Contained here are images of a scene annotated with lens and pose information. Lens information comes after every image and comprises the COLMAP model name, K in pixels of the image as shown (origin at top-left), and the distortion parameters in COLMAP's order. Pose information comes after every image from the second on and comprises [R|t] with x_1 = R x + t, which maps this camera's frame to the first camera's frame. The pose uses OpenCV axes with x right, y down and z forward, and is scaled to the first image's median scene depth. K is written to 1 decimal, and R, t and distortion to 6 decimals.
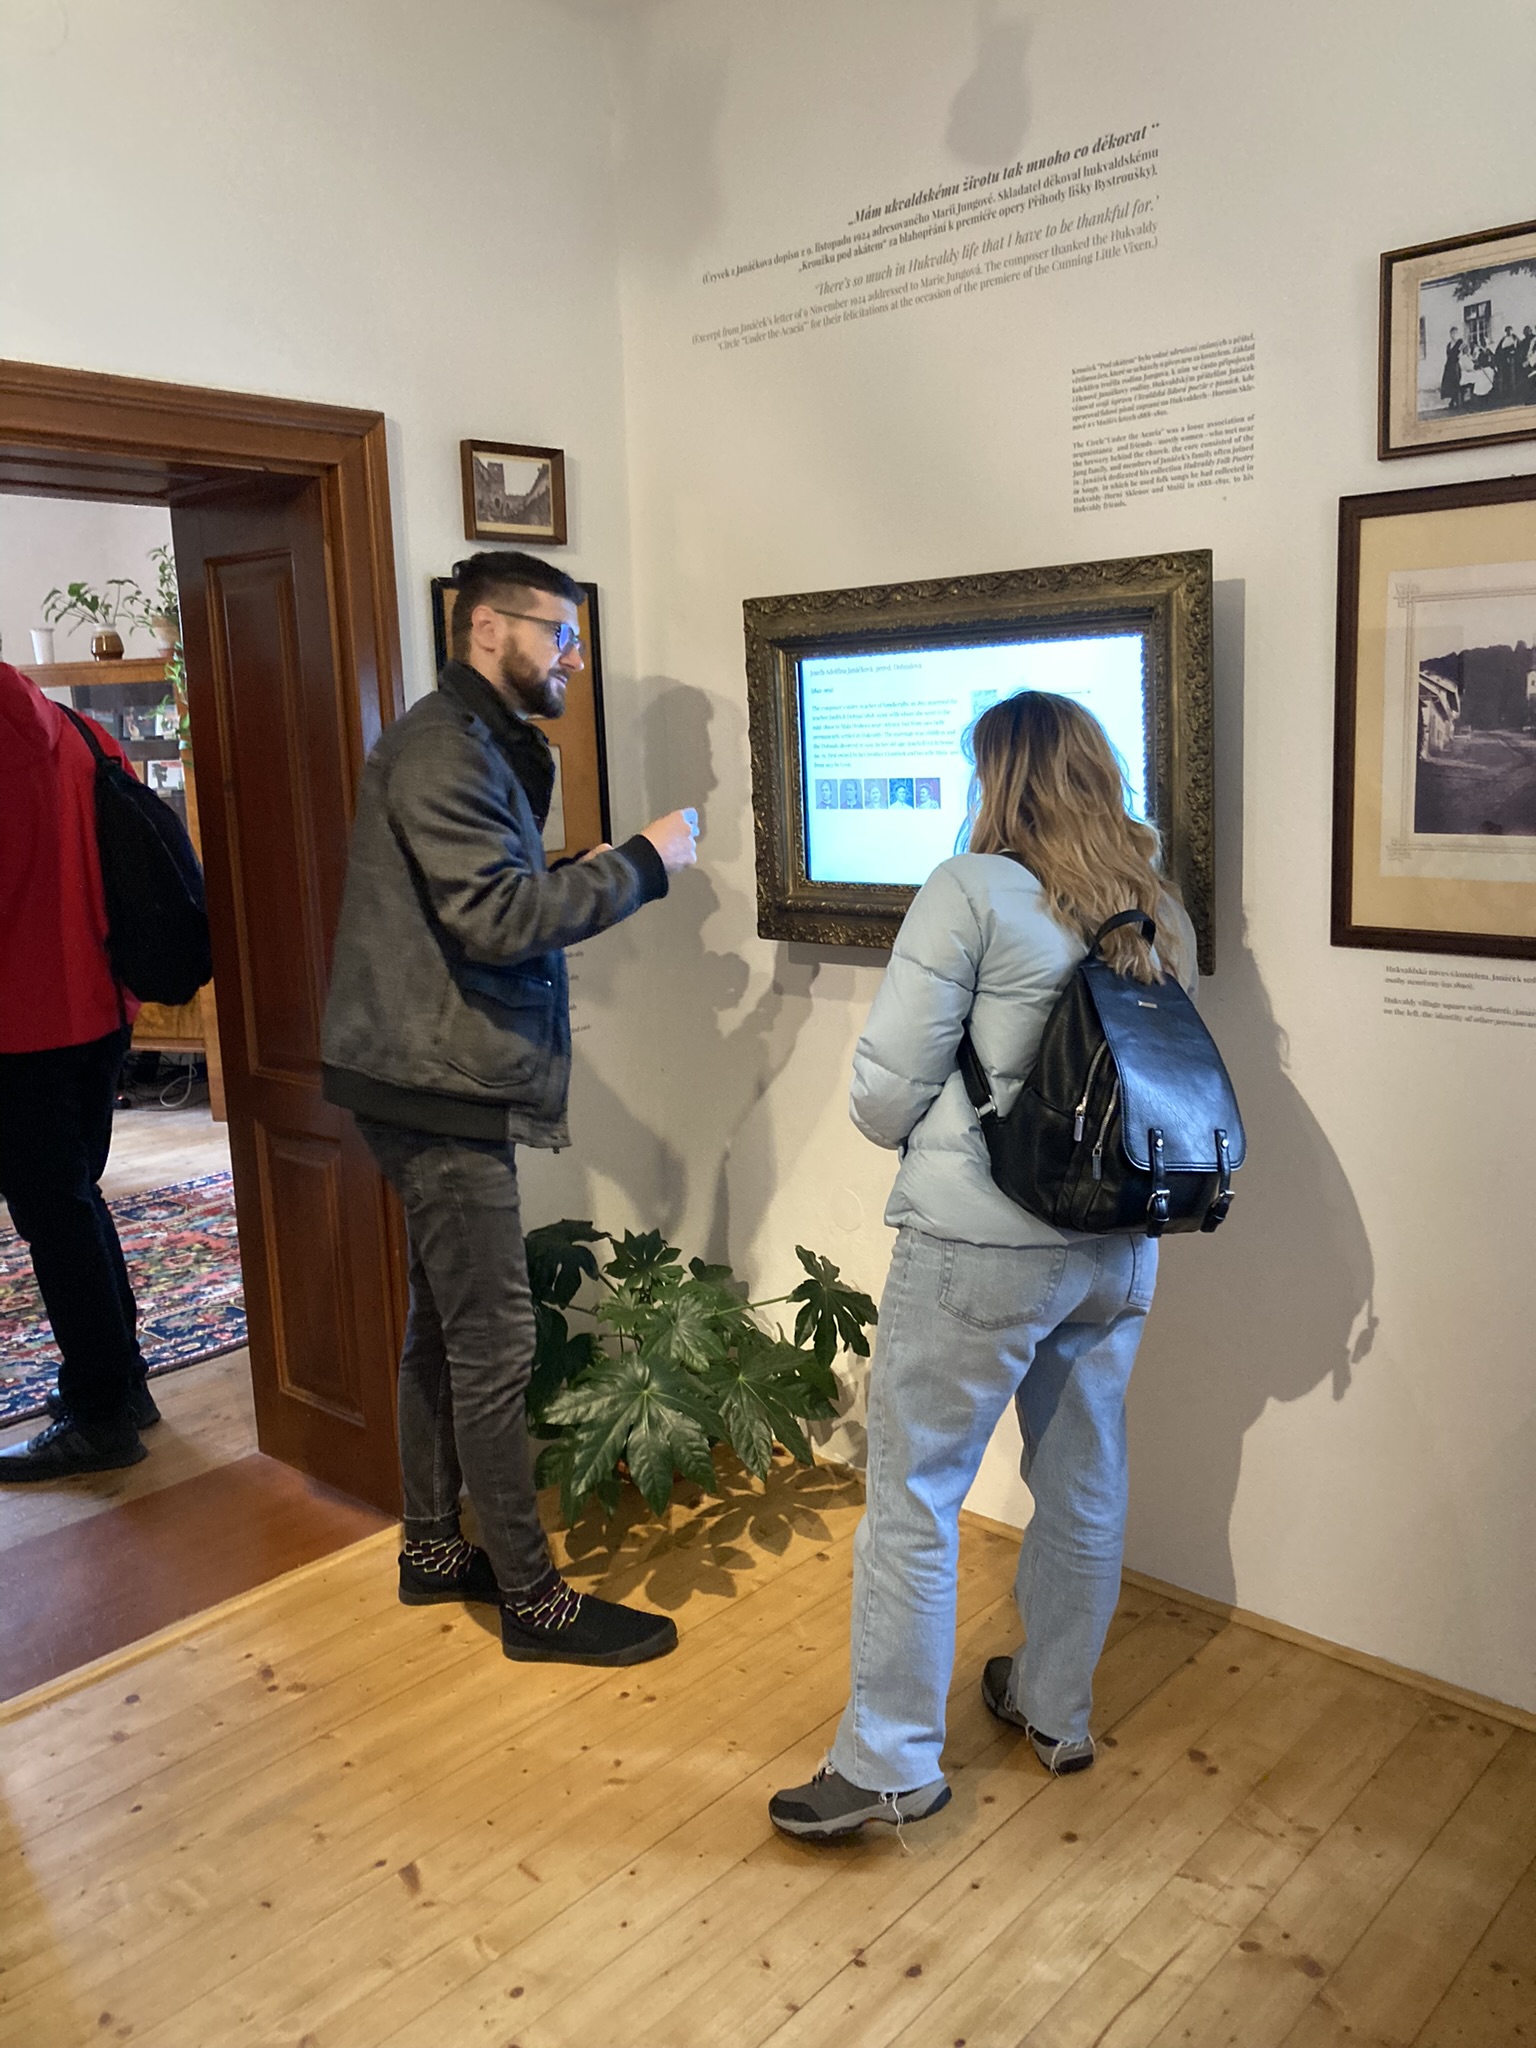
lens RADIAL K [[1666.7, 0, 767.5], [0, 1666.7, 1020.3], [0, 0, 1]] dist [0.009243, -0.005763]
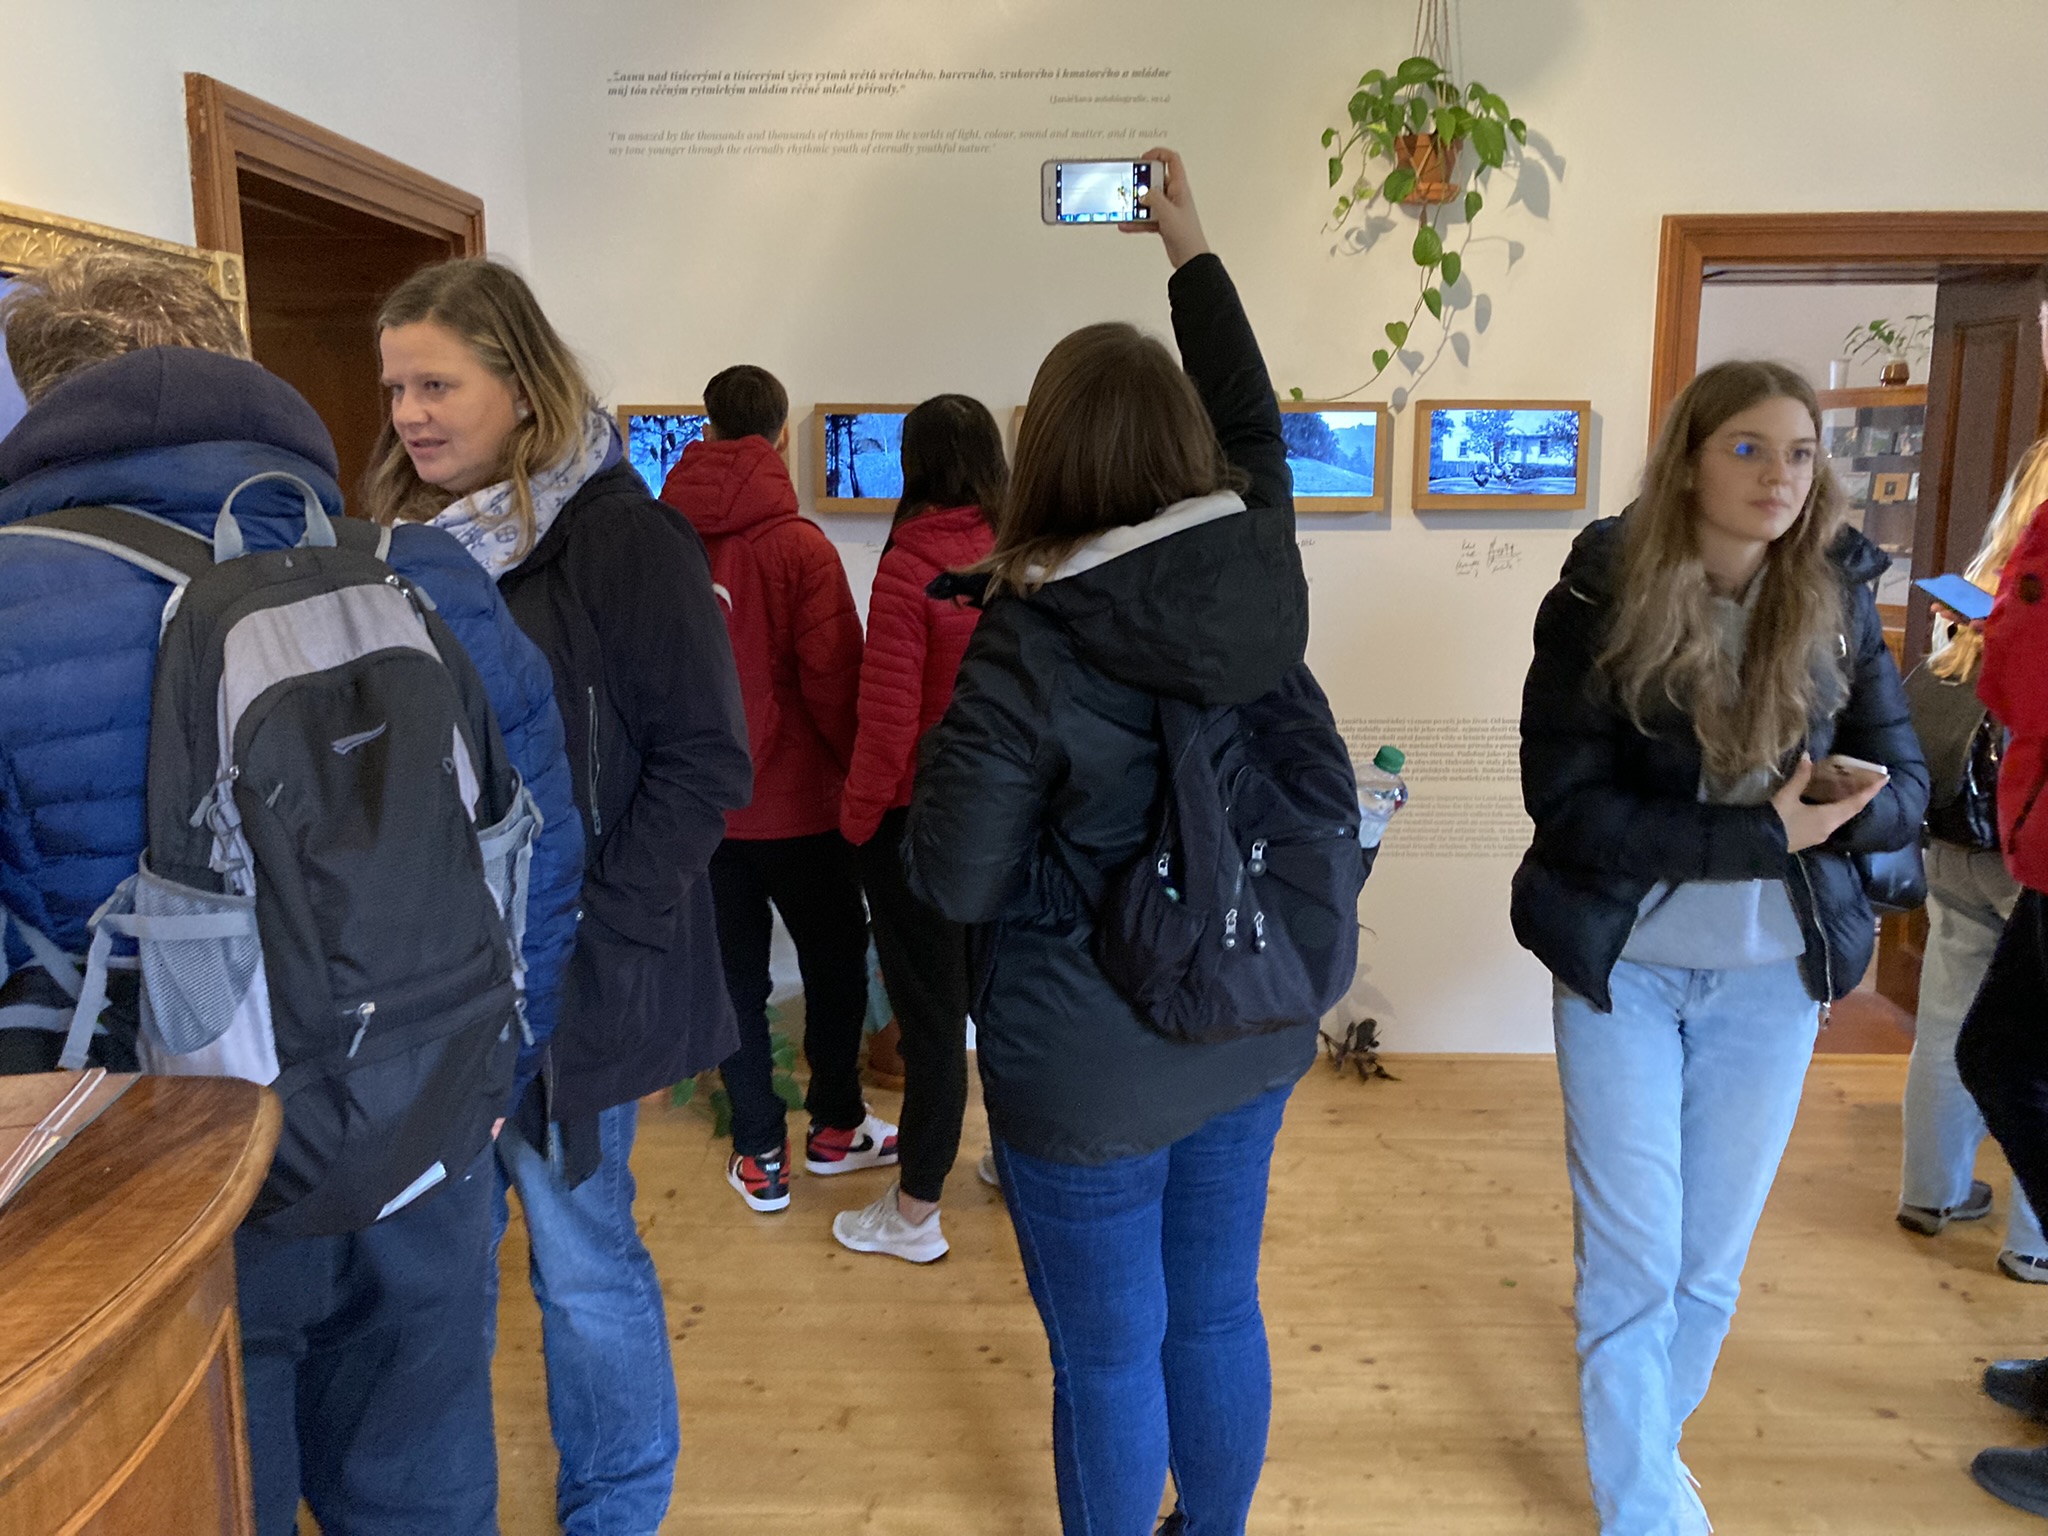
lens RADIAL K [[1666.7, 0, 1023.7], [0, 1666.7, 763.8], [0, 0, 1]] dist [0.009243, -0.005763]
pose [[0.658808, 0.166189, -0.733726, 0.104538], [-0.153773, 0.984452, 0.084907, 0.038274], [0.736428, 0.056890, 0.674119, -0.217373]]
